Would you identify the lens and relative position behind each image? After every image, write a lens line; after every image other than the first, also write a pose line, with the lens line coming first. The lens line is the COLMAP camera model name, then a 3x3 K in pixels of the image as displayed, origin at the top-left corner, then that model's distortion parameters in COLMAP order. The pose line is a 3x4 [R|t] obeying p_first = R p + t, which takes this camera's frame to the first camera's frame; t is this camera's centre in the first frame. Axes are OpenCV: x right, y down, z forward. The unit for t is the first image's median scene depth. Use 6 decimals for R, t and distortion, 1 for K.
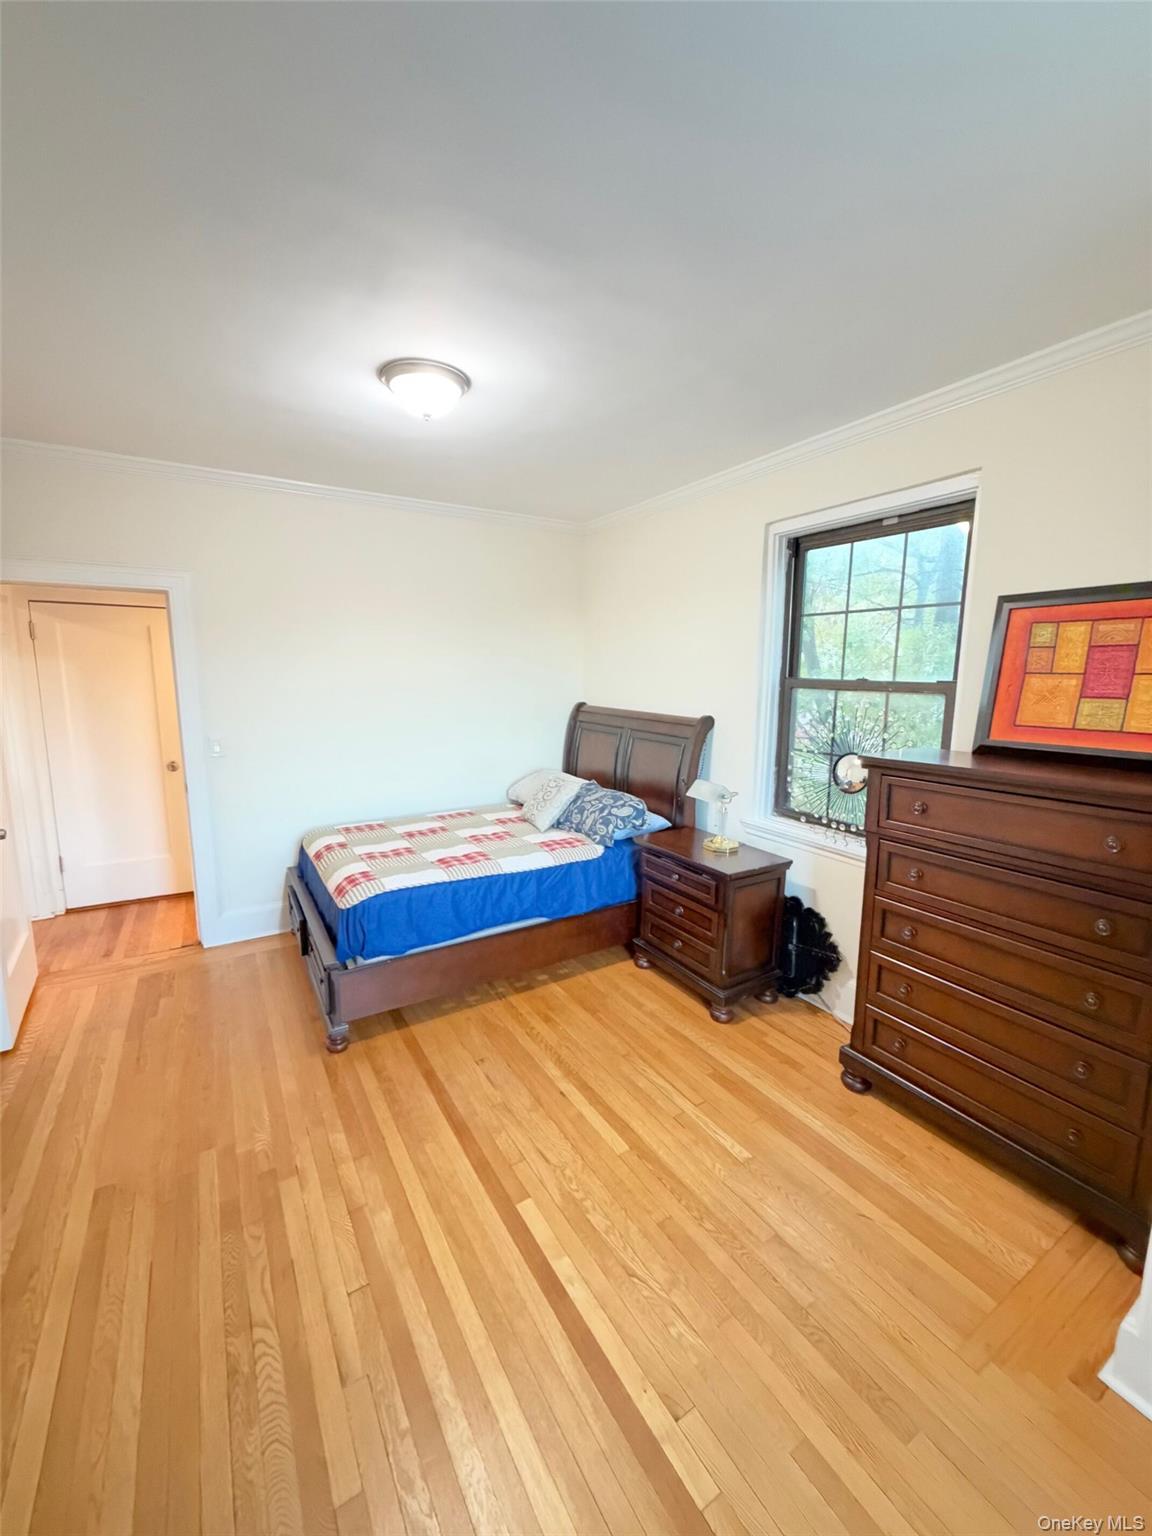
lens RADIAL K [[614.4, 0, 578.5], [0, 614.4, 762.8], [0, 0, 1]] dist [0.000842, 0.000008]
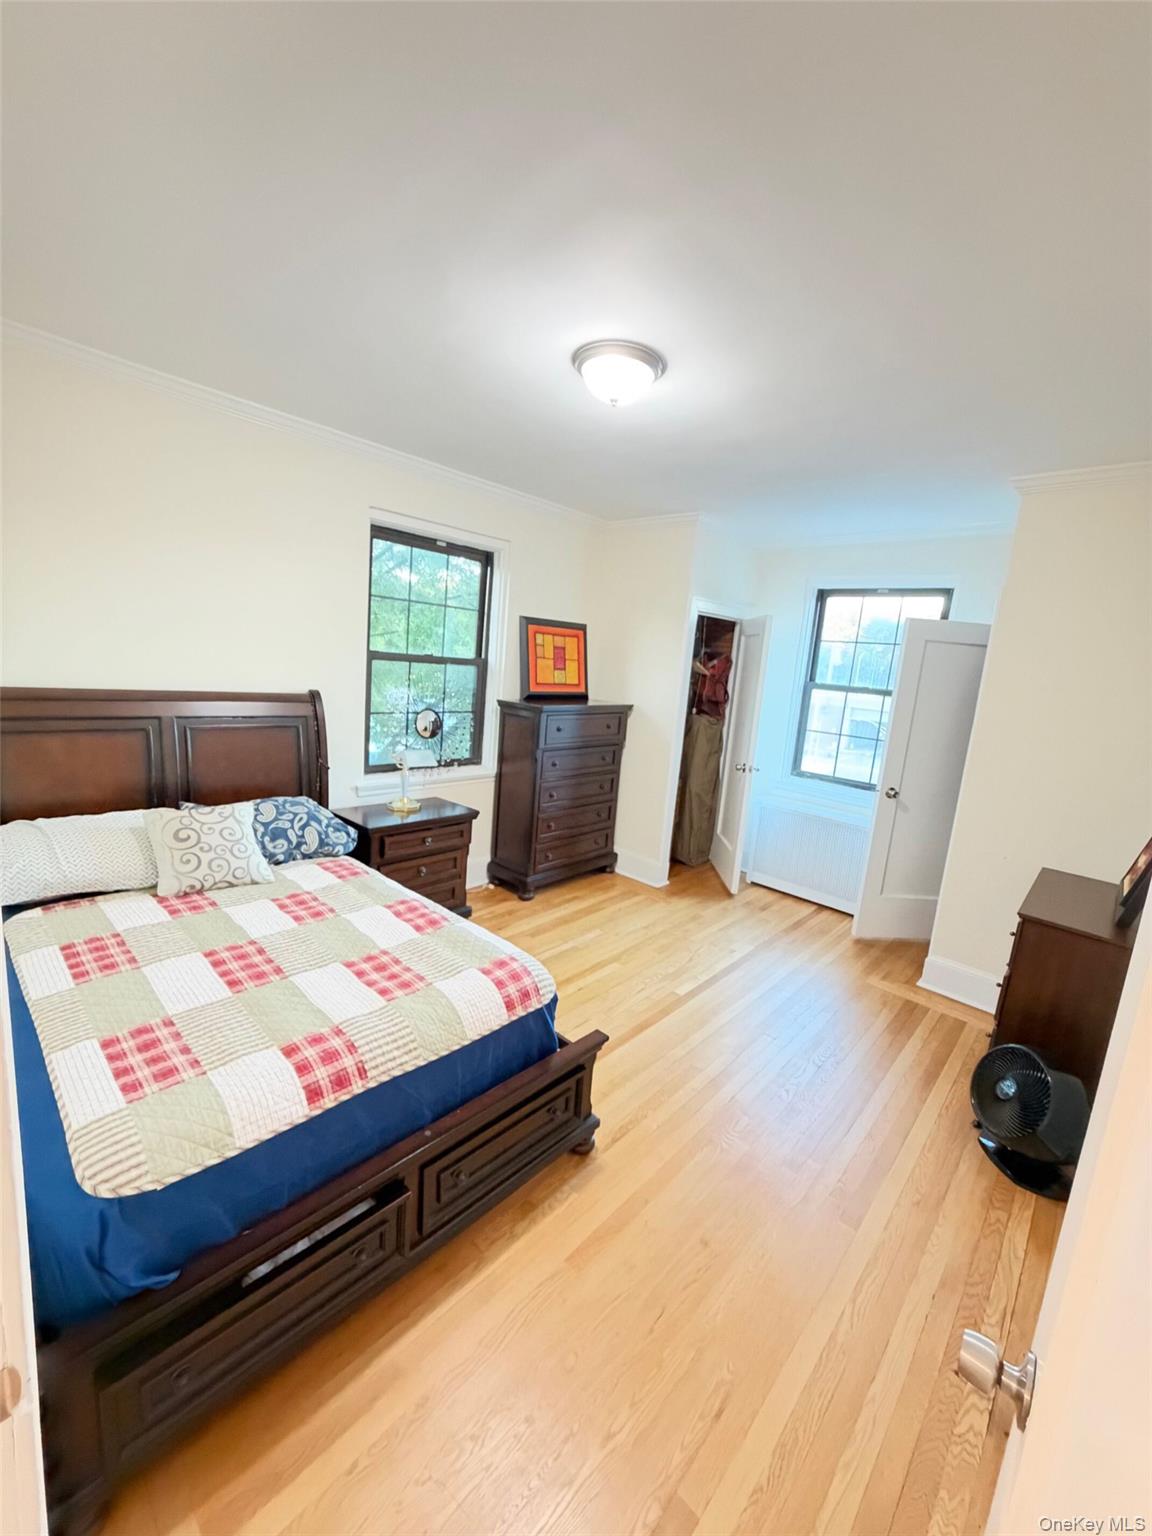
lens RADIAL K [[614.4, 0, 578.5], [0, 614.4, 762.8], [0, 0, 1]] dist [0.000842, 0.000008]
pose [[-0.269696, -0.193864, 0.943229, -1.280212], [0.059663, 0.974279, 0.217305, -0.236977], [-0.961095, 0.114882, -0.251193, 1.402104]]
